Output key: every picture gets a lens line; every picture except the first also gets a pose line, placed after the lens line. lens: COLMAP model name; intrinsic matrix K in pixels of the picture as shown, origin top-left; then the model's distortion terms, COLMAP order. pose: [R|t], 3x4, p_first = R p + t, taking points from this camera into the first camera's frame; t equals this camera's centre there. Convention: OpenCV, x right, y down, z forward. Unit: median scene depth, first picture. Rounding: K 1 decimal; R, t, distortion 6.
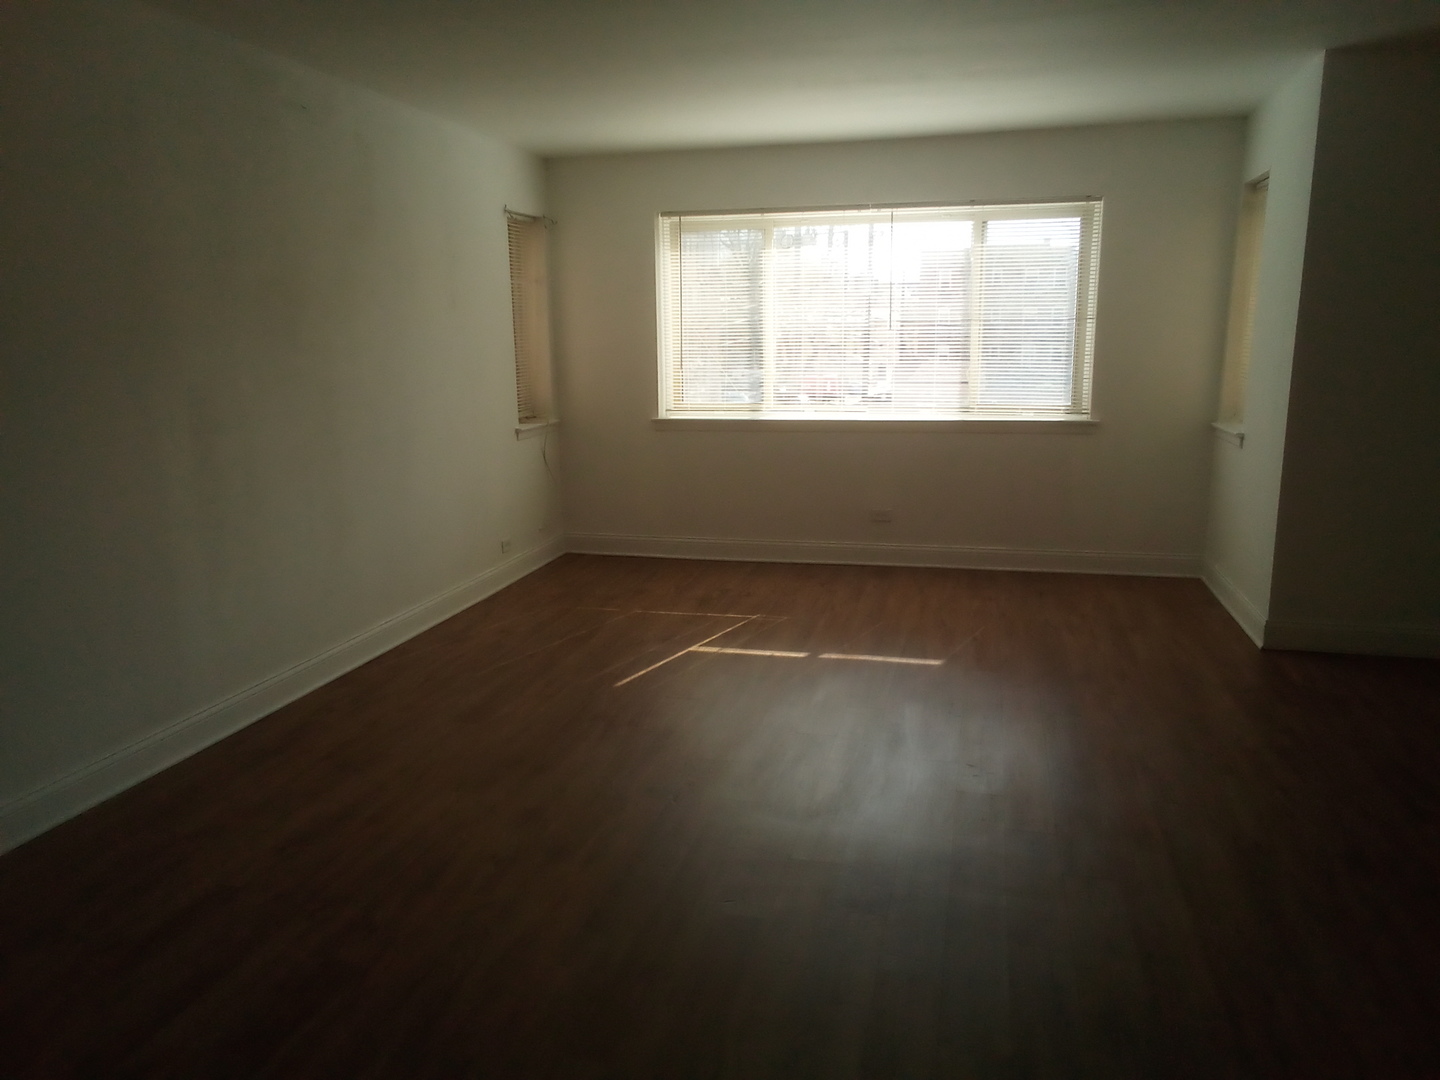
lens RADIAL K [[1013.0, 0, 742.7], [0, 1013.0, 547.0], [0, 0, 1]] dist [-0.023260, 0.090527]
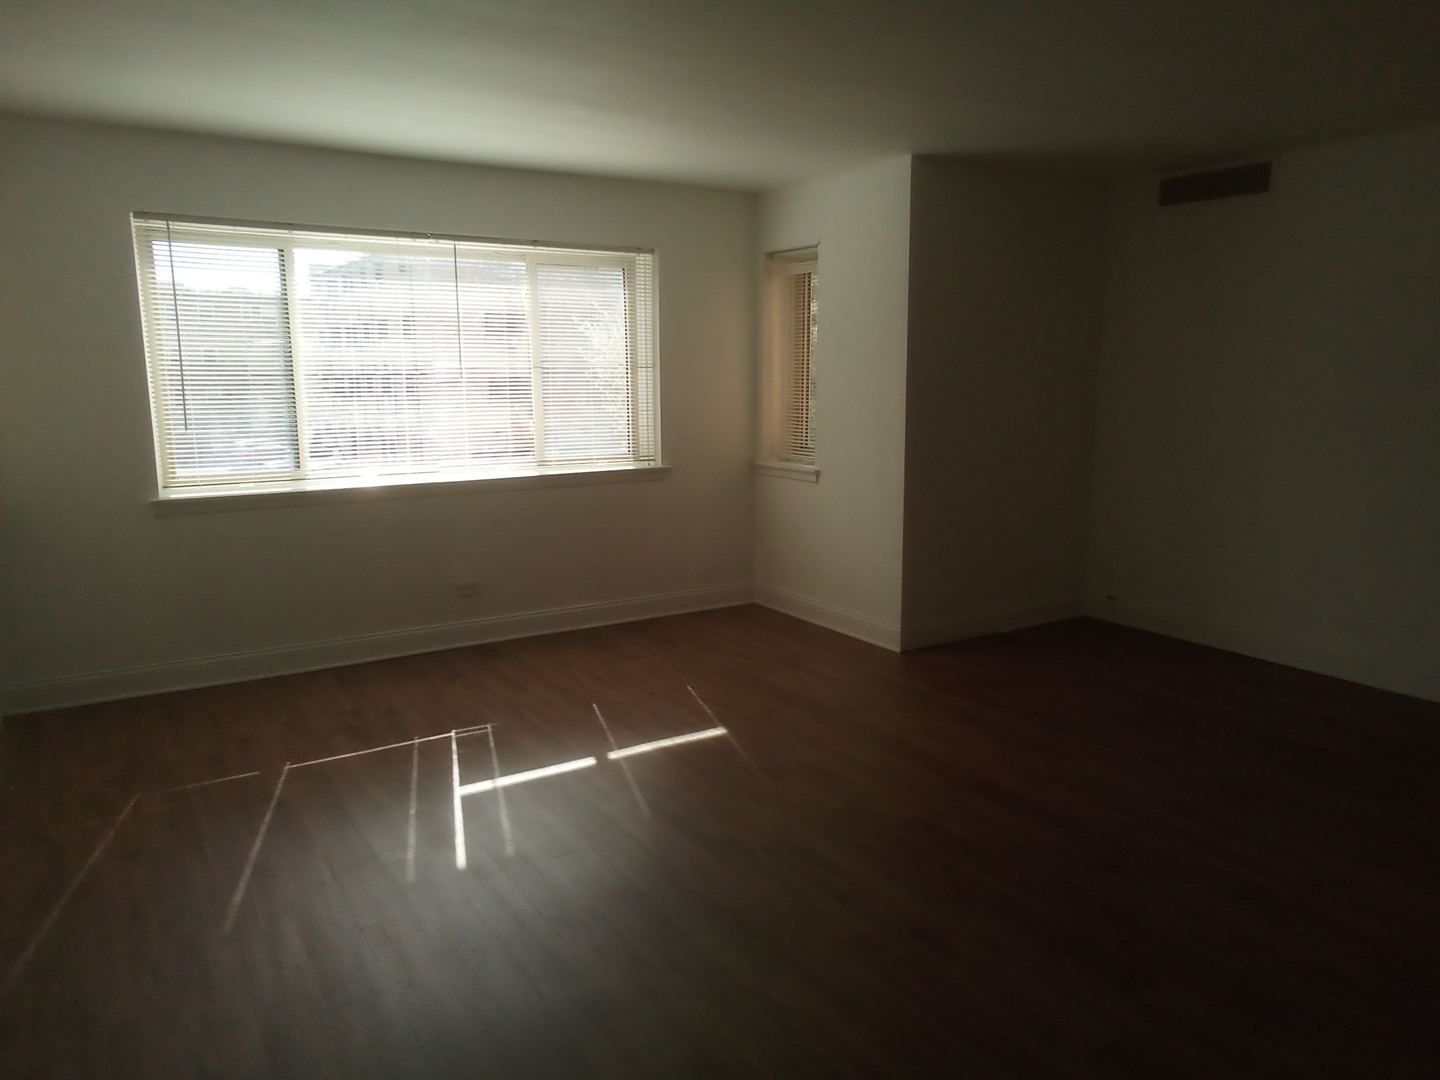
lens RADIAL K [[1013.0, 0, 742.7], [0, 1013.0, 547.0], [0, 0, 1]] dist [-0.023260, 0.090527]
pose [[0.697237, -0.116865, 0.707250, -0.325724], [0.142155, 0.989568, 0.023373, -0.055638], [-0.702604, 0.084243, 0.706577, 0.220152]]
